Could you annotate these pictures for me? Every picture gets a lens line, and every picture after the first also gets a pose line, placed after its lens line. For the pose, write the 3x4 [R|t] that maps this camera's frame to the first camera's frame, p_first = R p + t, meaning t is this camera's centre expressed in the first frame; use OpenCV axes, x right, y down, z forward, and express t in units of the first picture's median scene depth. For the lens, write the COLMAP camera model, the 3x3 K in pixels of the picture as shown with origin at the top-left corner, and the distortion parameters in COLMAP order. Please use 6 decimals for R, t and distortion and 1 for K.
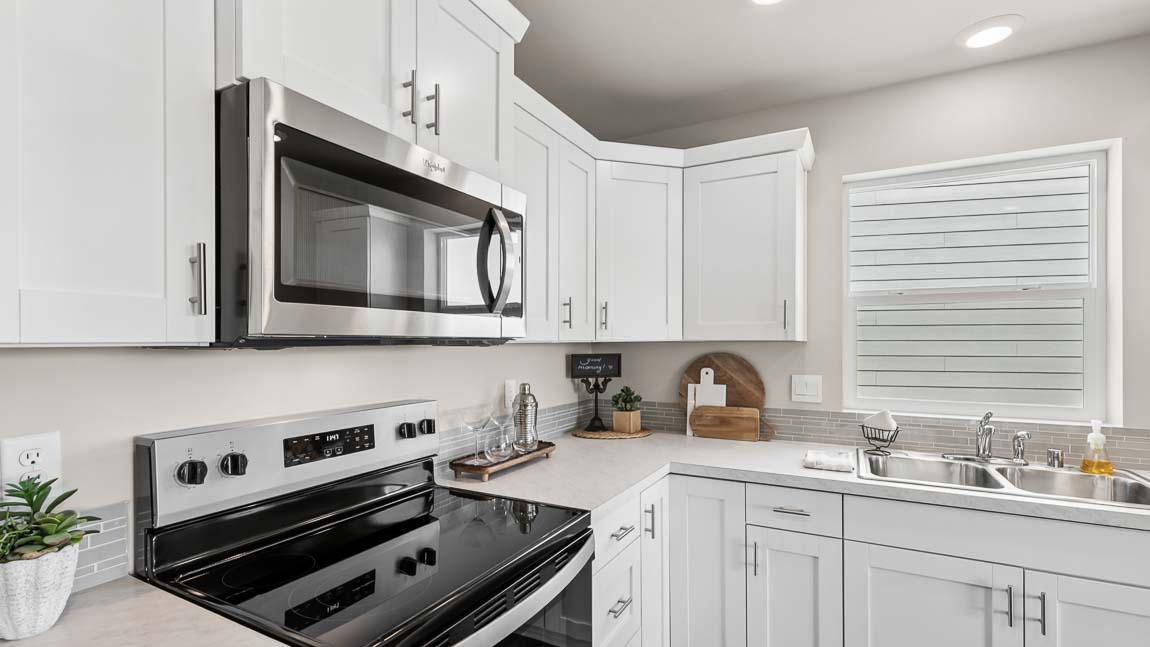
lens RADIAL K [[530.5, 0, 575.4], [0, 530.5, 332.3], [0, 0, 1]] dist [0.010832, -0.000597]
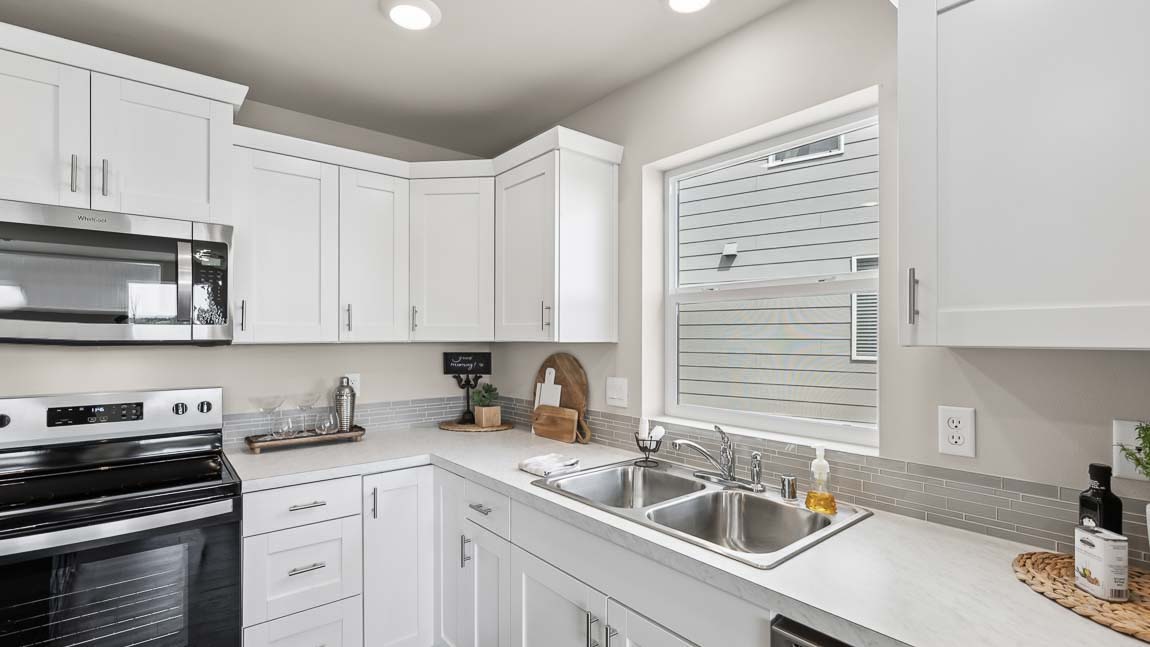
lens RADIAL K [[530.5, 0, 571.1], [0, 530.5, 323.9], [0, 0, 1]] dist [0.010832, -0.000597]
pose [[0.924562, -0.006040, -0.380984, 0.848436], [0.003669, 0.999969, -0.006949, -0.011727], [0.381015, 0.005027, 0.924555, 0.103537]]
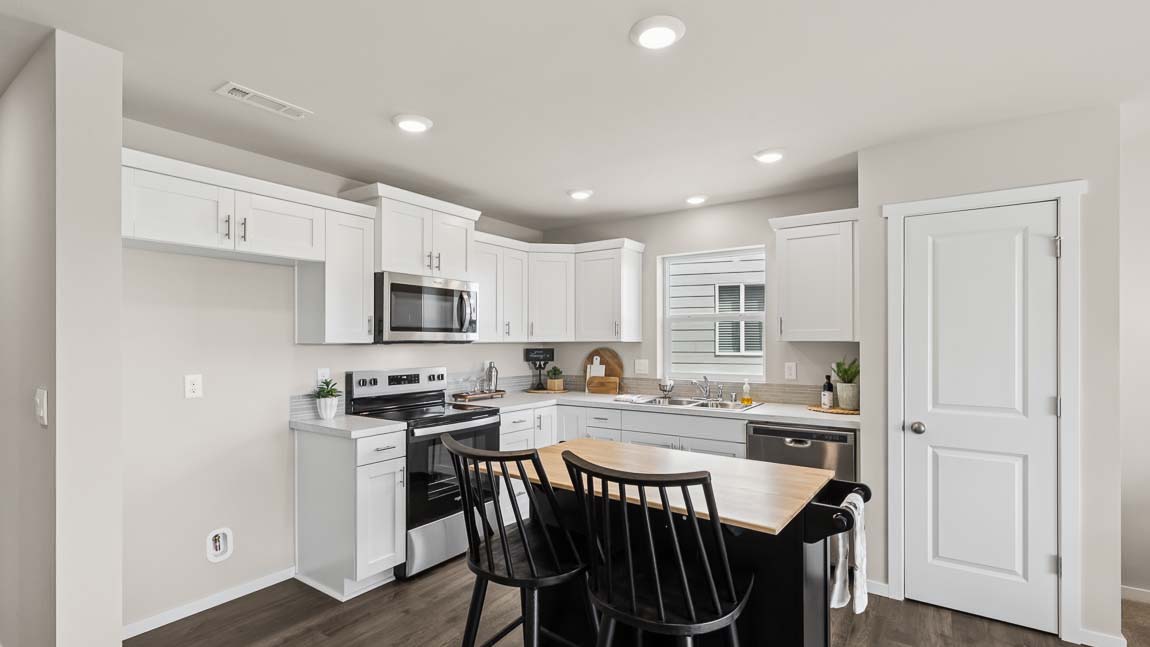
lens RADIAL K [[530.5, 0, 576.3], [0, 530.5, 326.6], [0, 0, 1]] dist [0.010832, -0.000597]
pose [[0.994204, -0.001882, -0.107494, 0.477679], [0.000866, 0.999954, -0.009504, -0.023395], [0.107507, 0.009356, 0.994160, -1.080524]]
